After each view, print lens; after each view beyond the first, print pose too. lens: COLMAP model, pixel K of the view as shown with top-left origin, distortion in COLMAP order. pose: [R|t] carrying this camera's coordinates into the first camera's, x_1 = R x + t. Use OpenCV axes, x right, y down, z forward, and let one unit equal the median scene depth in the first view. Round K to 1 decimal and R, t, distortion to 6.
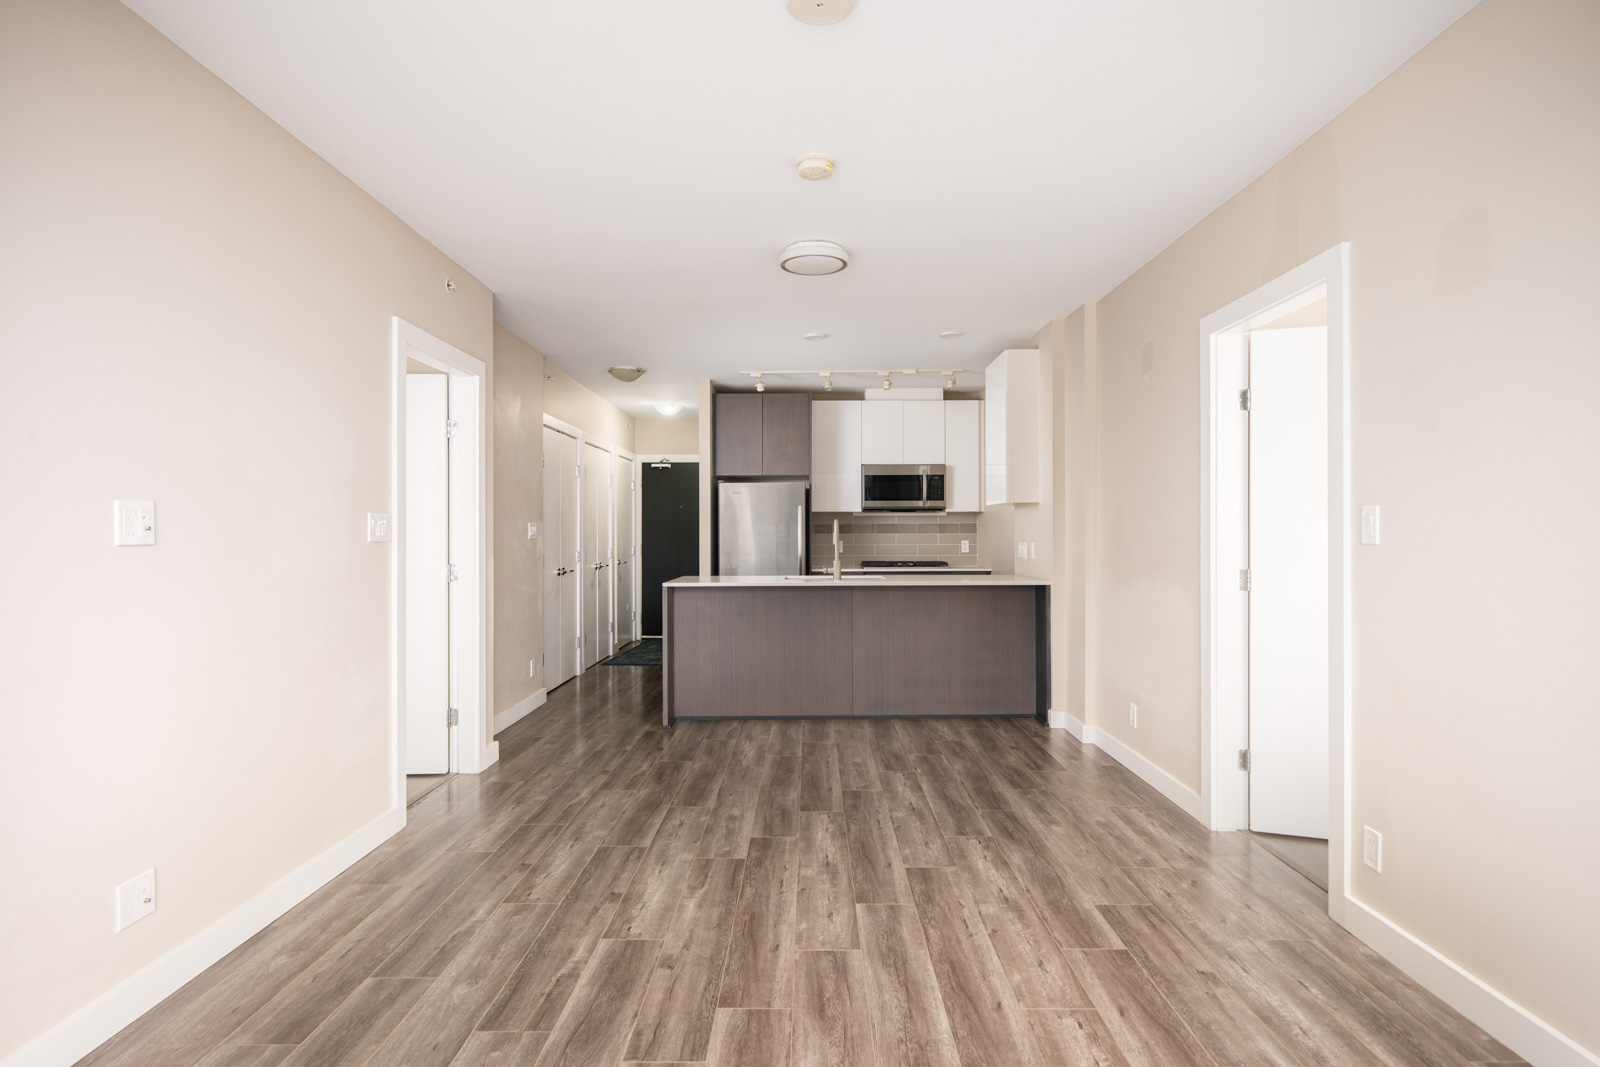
lens RADIAL K [[831.1, 0, 803.8], [0, 831.1, 530.7], [0, 0, 1]] dist [0.002056, 0.000200]
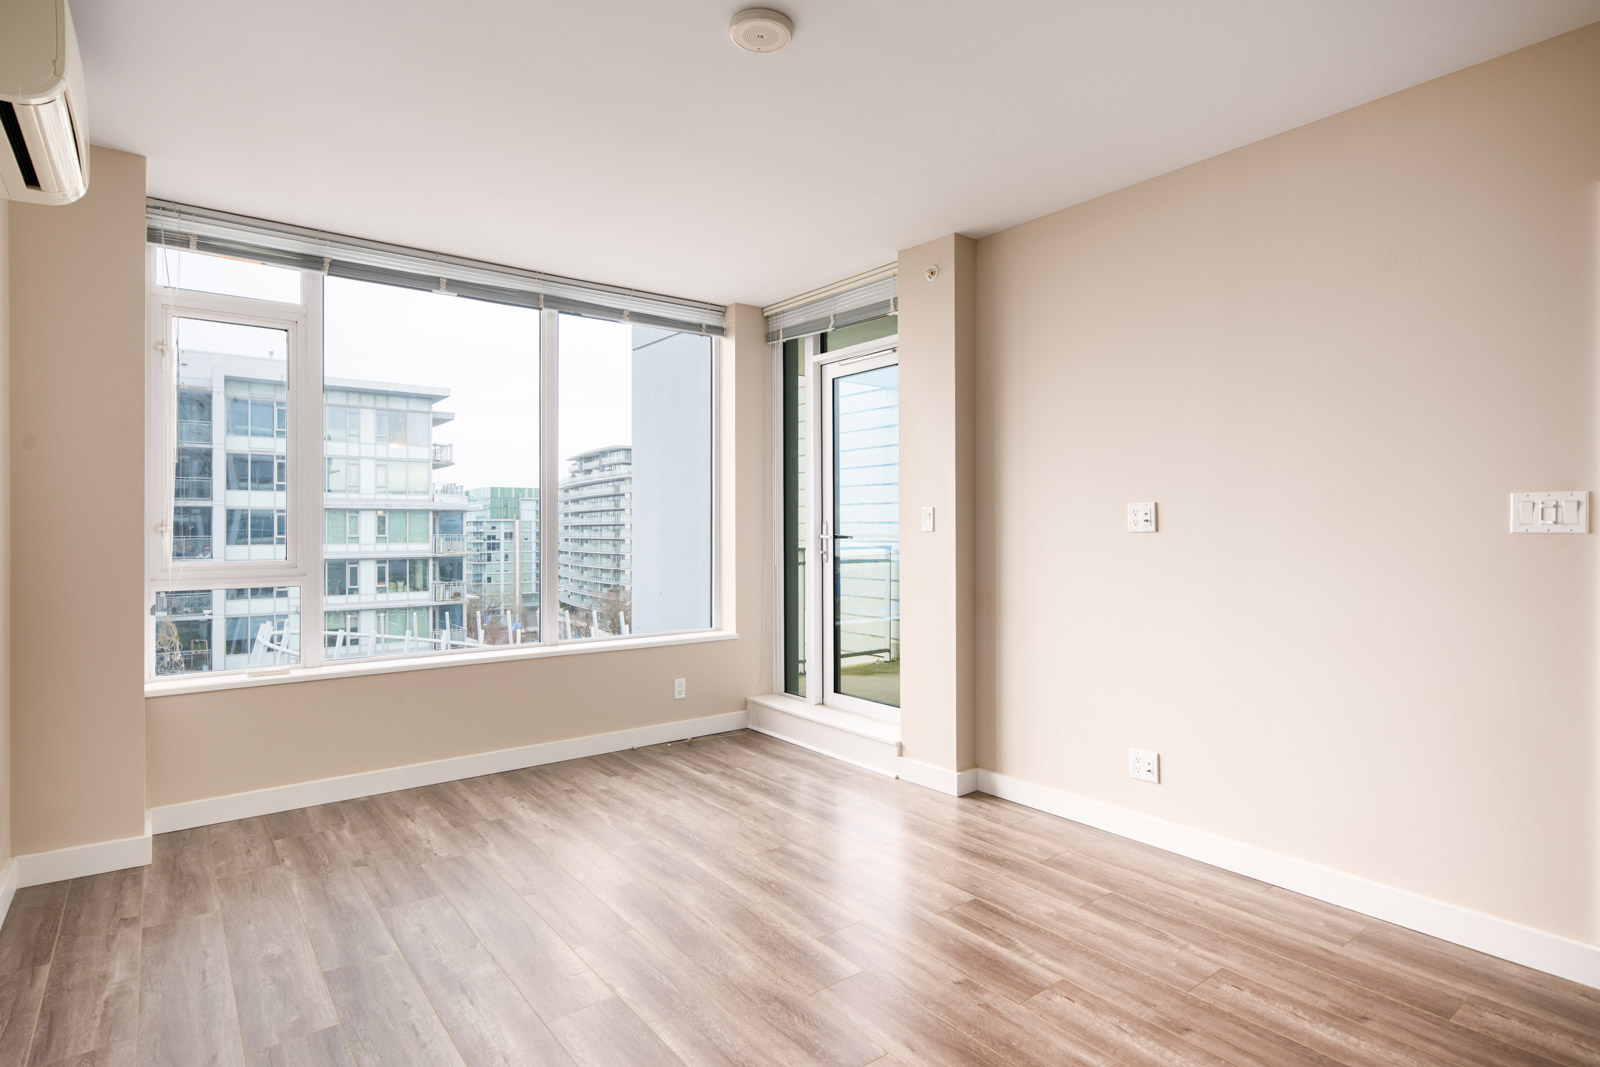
lens RADIAL K [[831.1, 0, 803.8], [0, 831.1, 530.7], [0, 0, 1]] dist [0.002056, 0.000200]
pose [[-0.787613, 0.003423, -0.616161, 0.299848], [0.006186, 0.999978, -0.002352, 0.006995], [0.616139, -0.005664, -0.787617, 0.880786]]
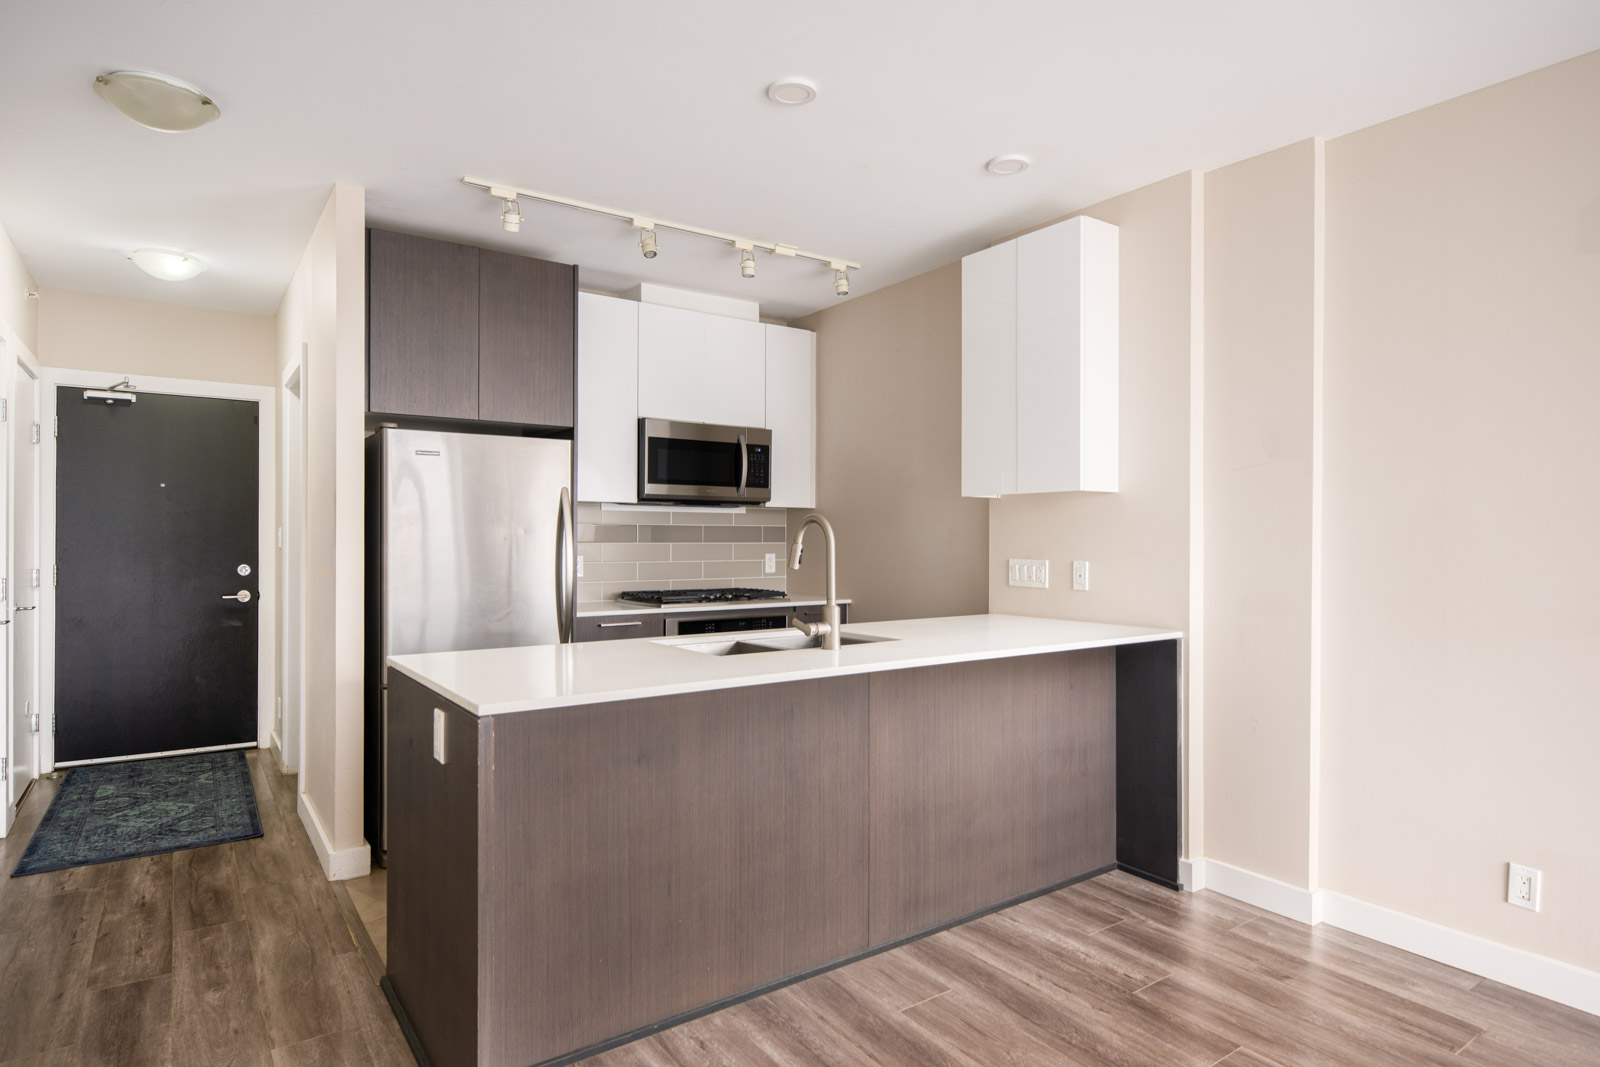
lens RADIAL K [[891.7, 0, 802.5], [0, 891.7, 540.8], [0, 0, 1]] dist [0.002778, 0.000914]
pose [[0.814981, 0.003616, 0.579476, -0.317948], [-0.006911, 0.999970, 0.003480, -0.001322], [-0.579446, -0.006841, 0.814982, 0.785133]]
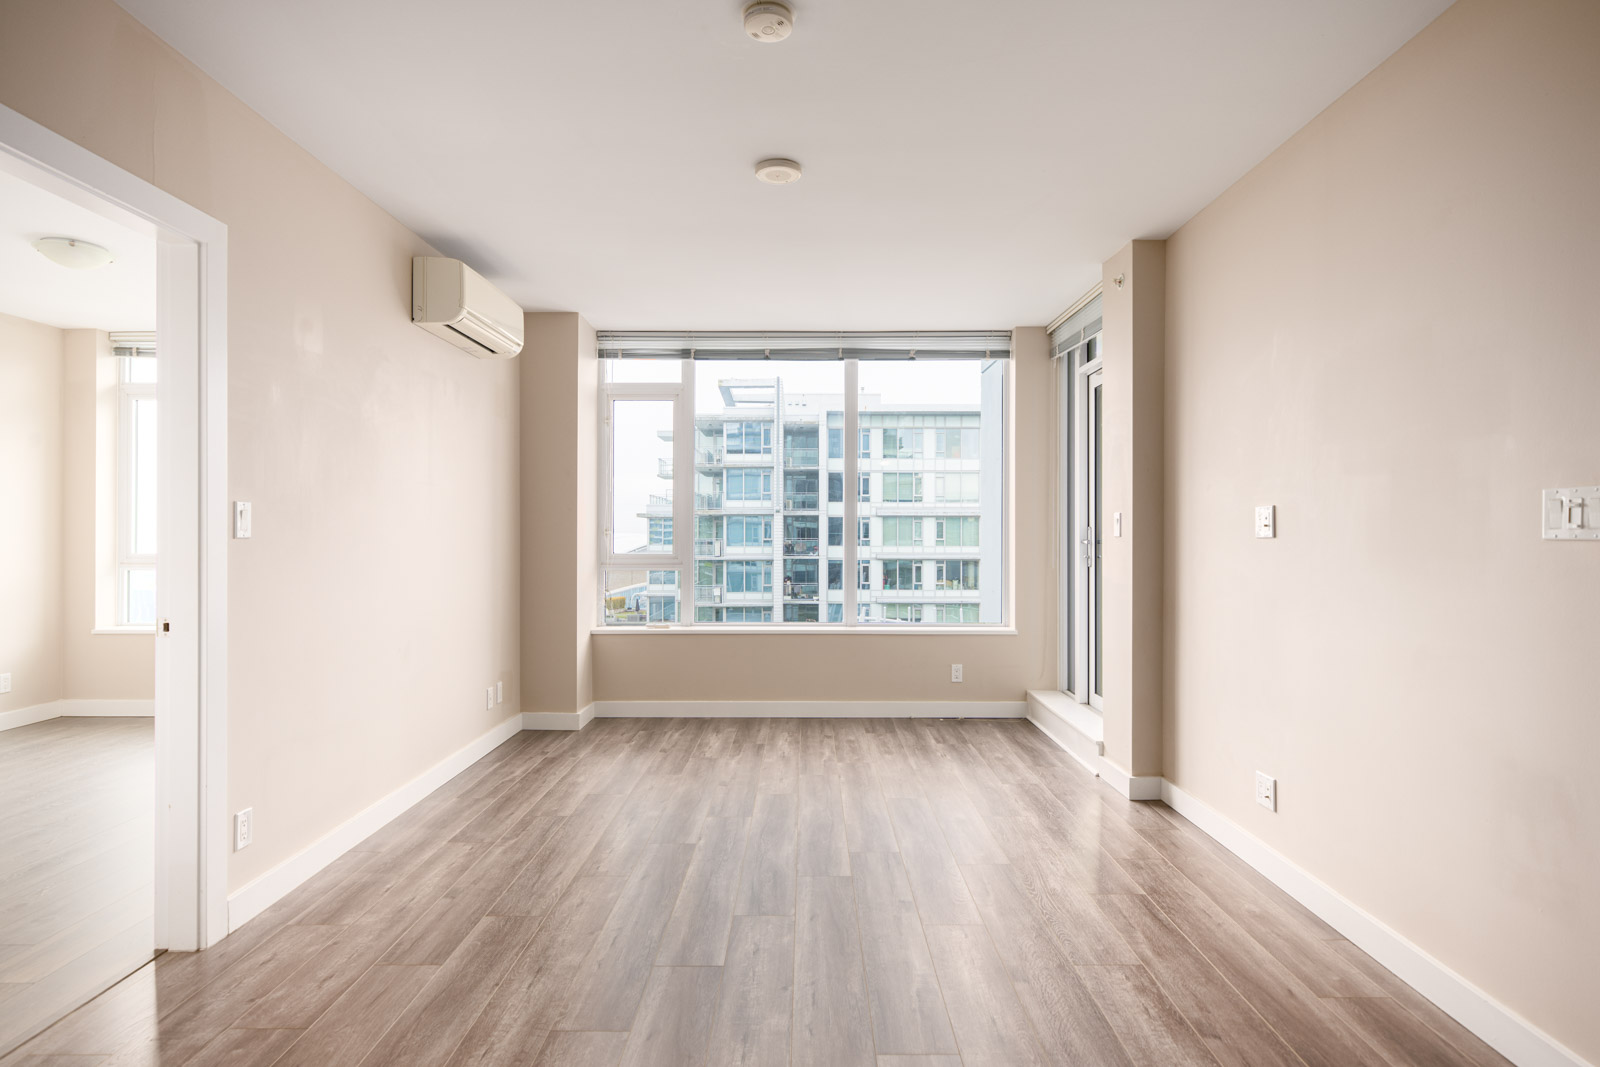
lens RADIAL K [[821.9, 0, 800.0], [0, 821.9, 533.5], [0, 0, 1]] dist [-0.002138, -0.000175]
pose [[-0.999999, -0.000445, 0.001051, -0.010046], [-0.000452, 0.999978, -0.006674, 0.009734], [-0.001048, -0.006675, -0.999977, 1.156515]]
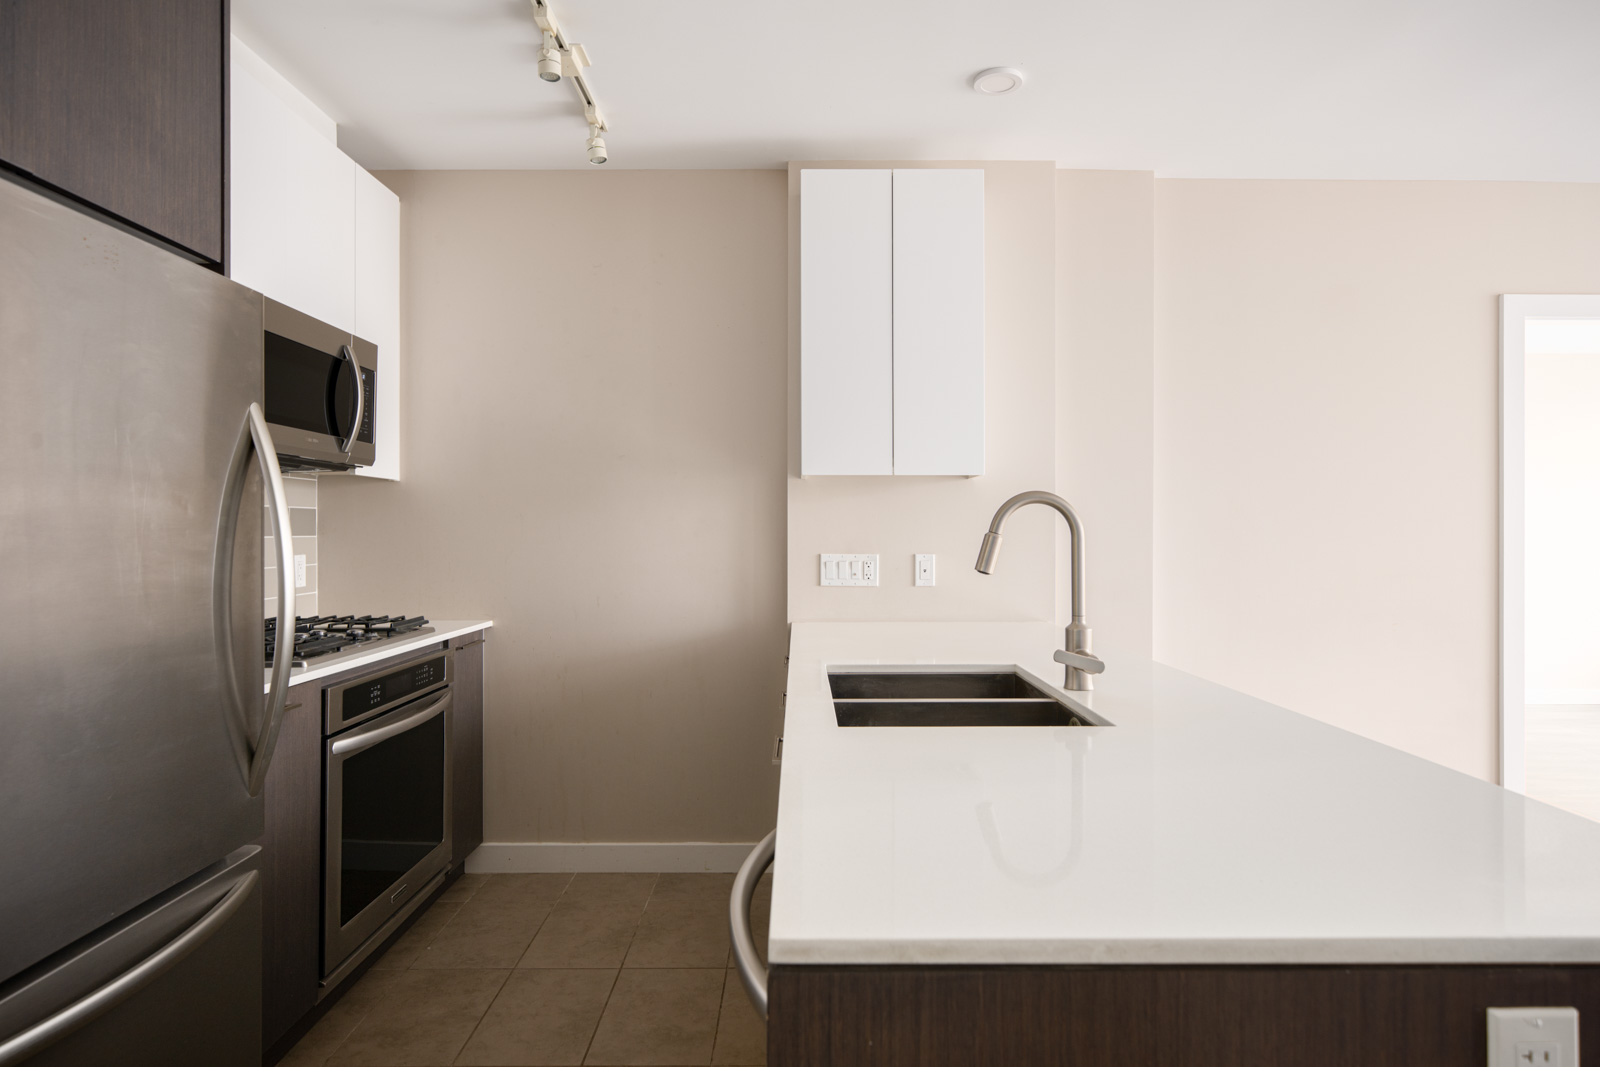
lens RADIAL K [[868.4, 0, 800.0], [0, 868.4, 533.5], [0, 0, 1]] dist [0.001806, 0.000257]
pose [[-0.011673, 0.004563, 0.999921, -0.348211], [-0.004098, 0.999981, -0.004611, 0.005257], [-0.999923, -0.004151, -0.011654, 1.407494]]
